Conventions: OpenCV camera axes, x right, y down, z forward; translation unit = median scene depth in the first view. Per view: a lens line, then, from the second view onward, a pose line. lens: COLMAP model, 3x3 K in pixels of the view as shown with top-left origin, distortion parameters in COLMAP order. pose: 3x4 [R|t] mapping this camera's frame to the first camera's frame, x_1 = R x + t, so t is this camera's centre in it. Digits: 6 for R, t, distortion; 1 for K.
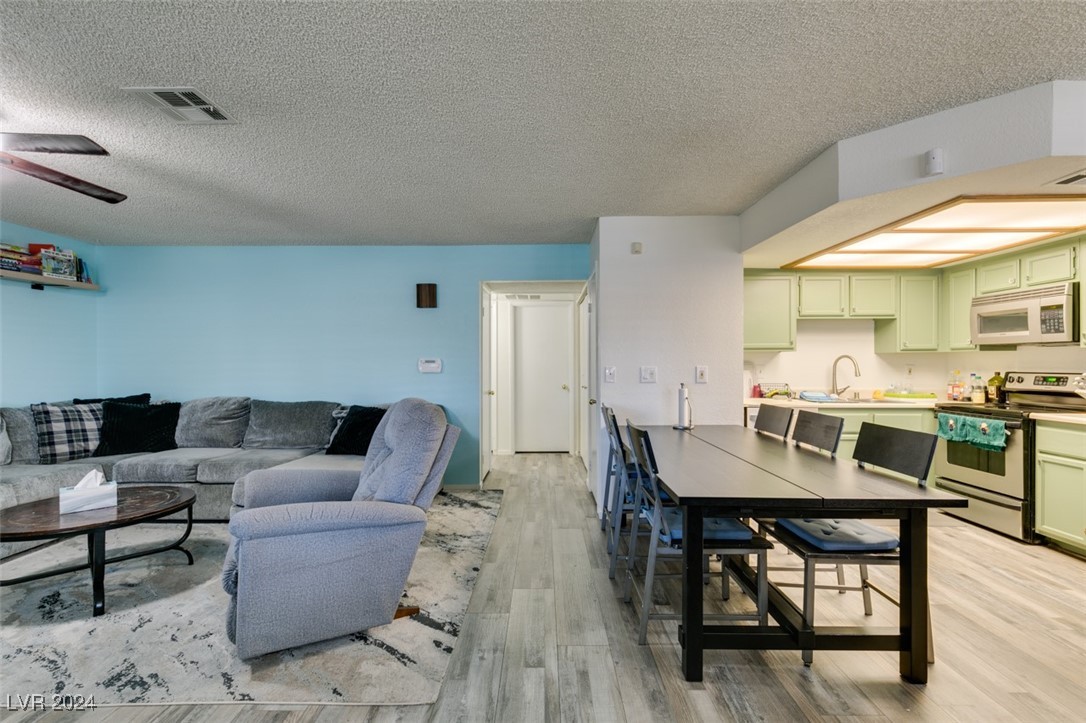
lens RADIAL K [[484.8, 0, 542.9], [0, 484.8, 362.8], [0, 0, 1]] dist [0.003556, -0.000231]
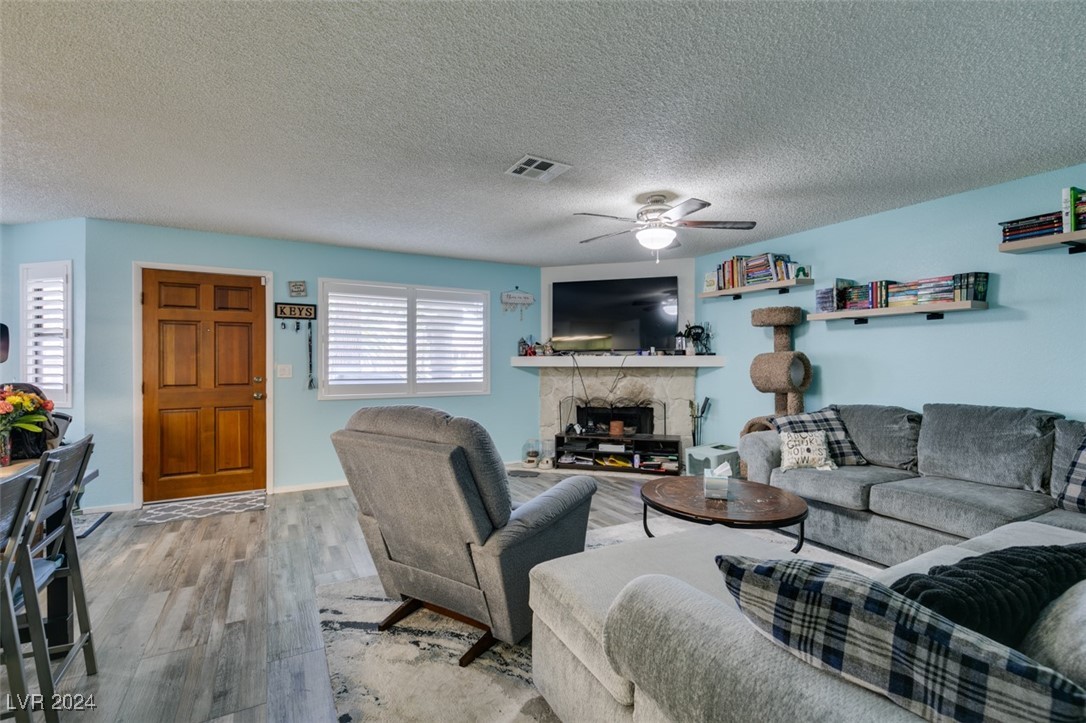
lens RADIAL K [[484.5, 0, 540.7], [0, 484.5, 363.7], [0, 0, 1]] dist [0.000548, -0.000352]
pose [[-0.872389, 0.005815, -0.488778, -0.047630], [0.001632, 0.999958, 0.008985, -0.000330], [0.488810, 0.007041, -0.872362, 1.229297]]
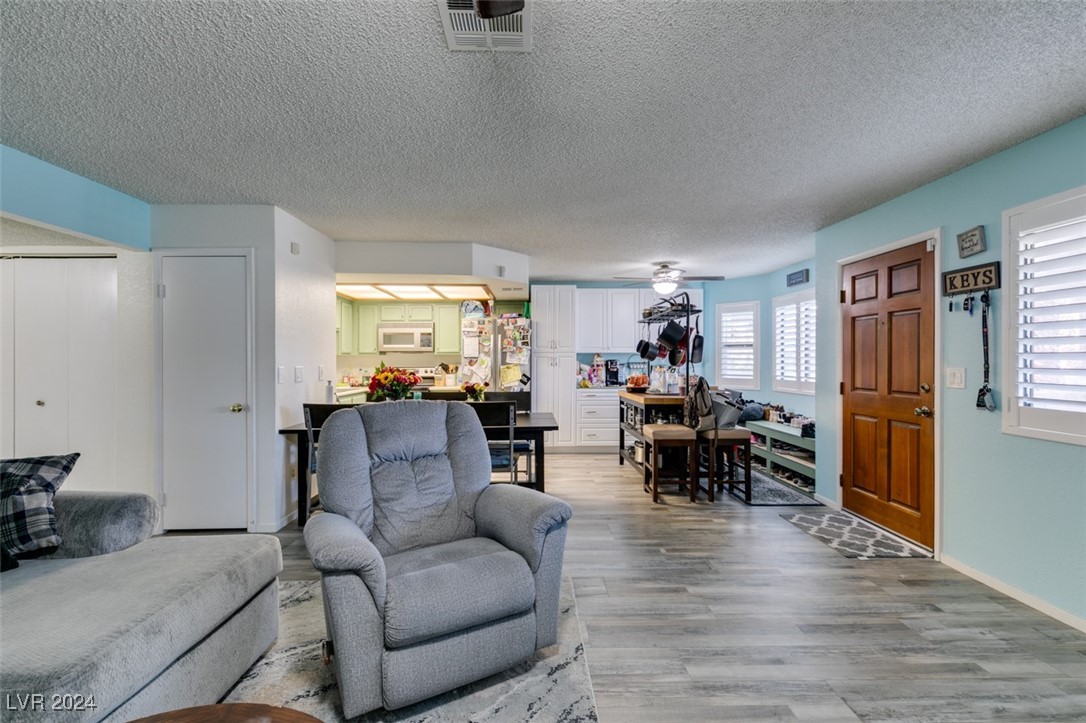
lens RADIAL K [[486.7, 0, 542.8], [0, 486.7, 357.7], [0, 0, 1]] dist [0.001034, 0.000198]
pose [[-0.033207, 0.007691, 0.999419, -0.841531], [0.004140, 0.999963, -0.007558, -0.000401], [-0.999440, 0.003886, -0.033237, 0.530914]]
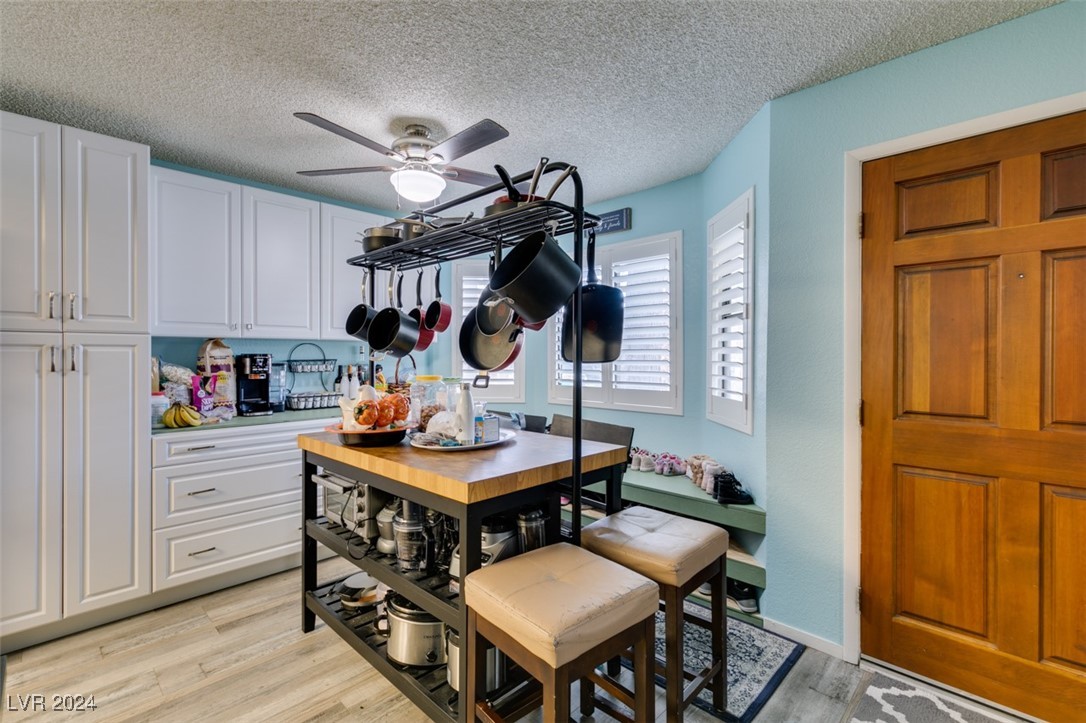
lens RADIAL K [[486.7, 0, 542.8], [0, 486.7, 357.7], [0, 0, 1]] dist [0.001034, 0.000198]
pose [[-0.718252, -0.001006, 0.695782, 0.082982], [0.004711, 0.999969, 0.006309, -0.002128], [-0.695767, 0.007809, -0.718225, 0.453533]]
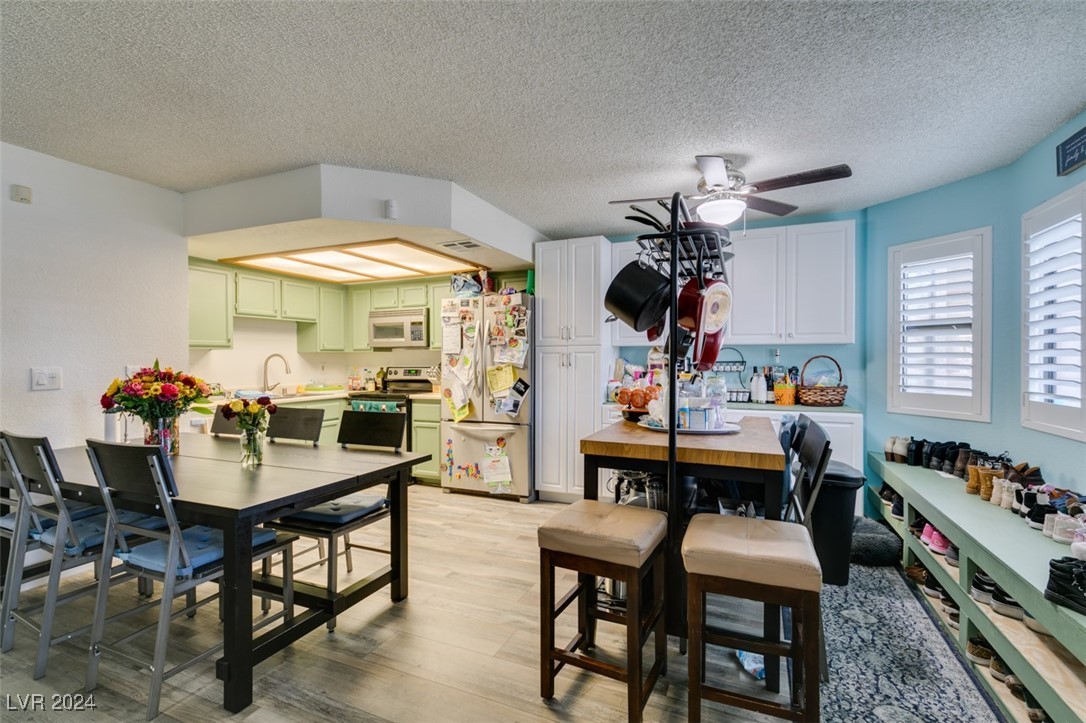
lens RADIAL K [[484.5, 0, 540.7], [0, 484.5, 363.7], [0, 0, 1]] dist [0.000548, -0.000352]
pose [[0.393515, -0.008578, 0.919278, -0.149829], [0.004873, 0.999962, 0.007245, 0.001059], [-0.919305, 0.001629, 0.393542, 0.061384]]
